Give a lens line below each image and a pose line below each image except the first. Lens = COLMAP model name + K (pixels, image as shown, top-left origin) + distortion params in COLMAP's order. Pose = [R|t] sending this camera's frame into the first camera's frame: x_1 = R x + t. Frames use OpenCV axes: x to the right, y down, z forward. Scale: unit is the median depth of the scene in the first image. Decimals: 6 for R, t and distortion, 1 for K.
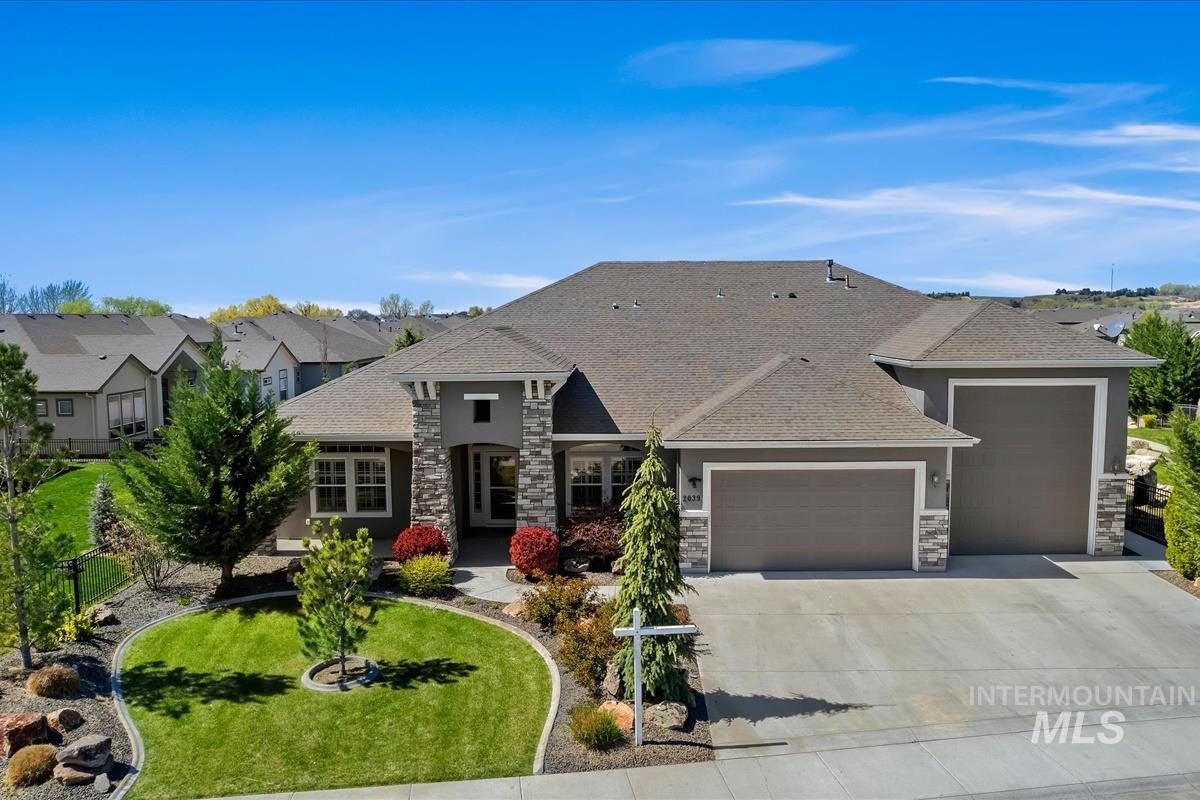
lens RADIAL K [[966.4, 0, 600.0], [0, 966.4, 400.0], [0, 0, 1]] dist [-0.061376, -0.004381]
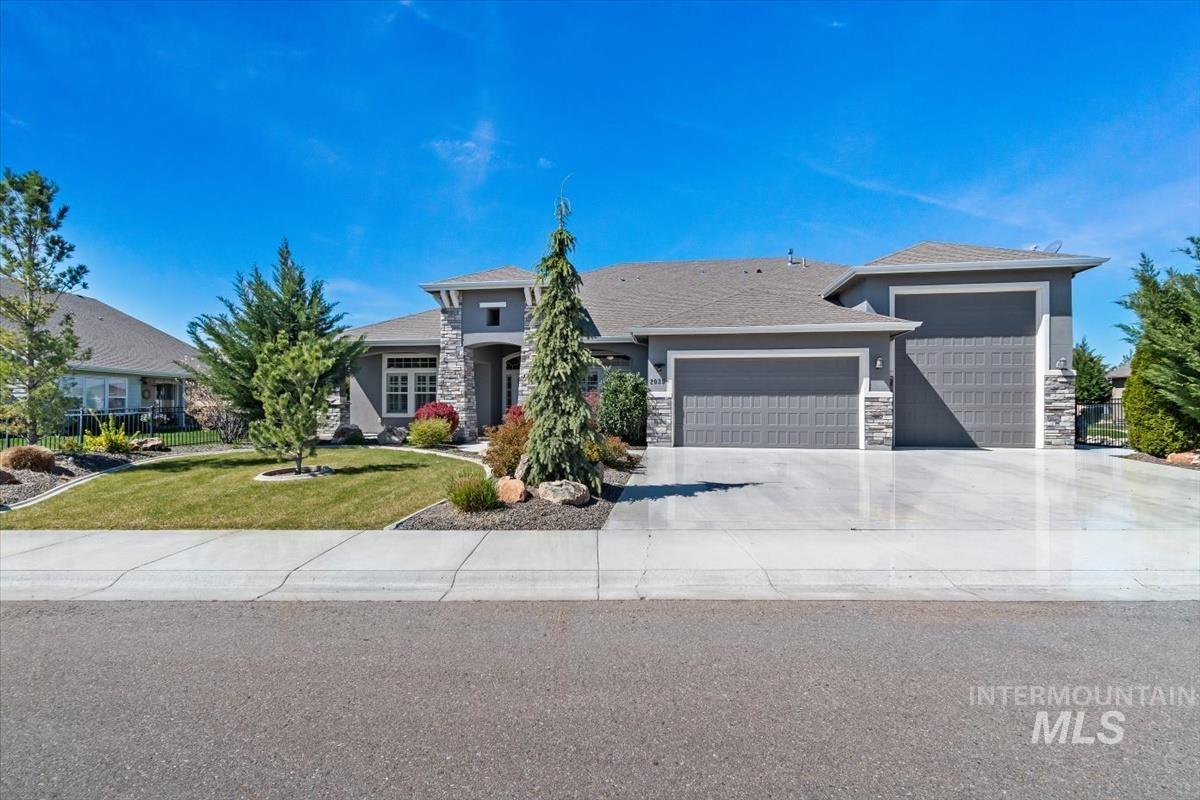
lens RADIAL K [[559.1, 0, 590.7], [0, 559.1, 401.6], [0, 0, 1]] dist [0.000059, -0.000025]
pose [[0.989278, 0.011365, -0.145599, 0.113018], [-0.025902, 0.994816, -0.098339, 0.193901], [0.143727, 0.101056, 0.984444, 0.314714]]
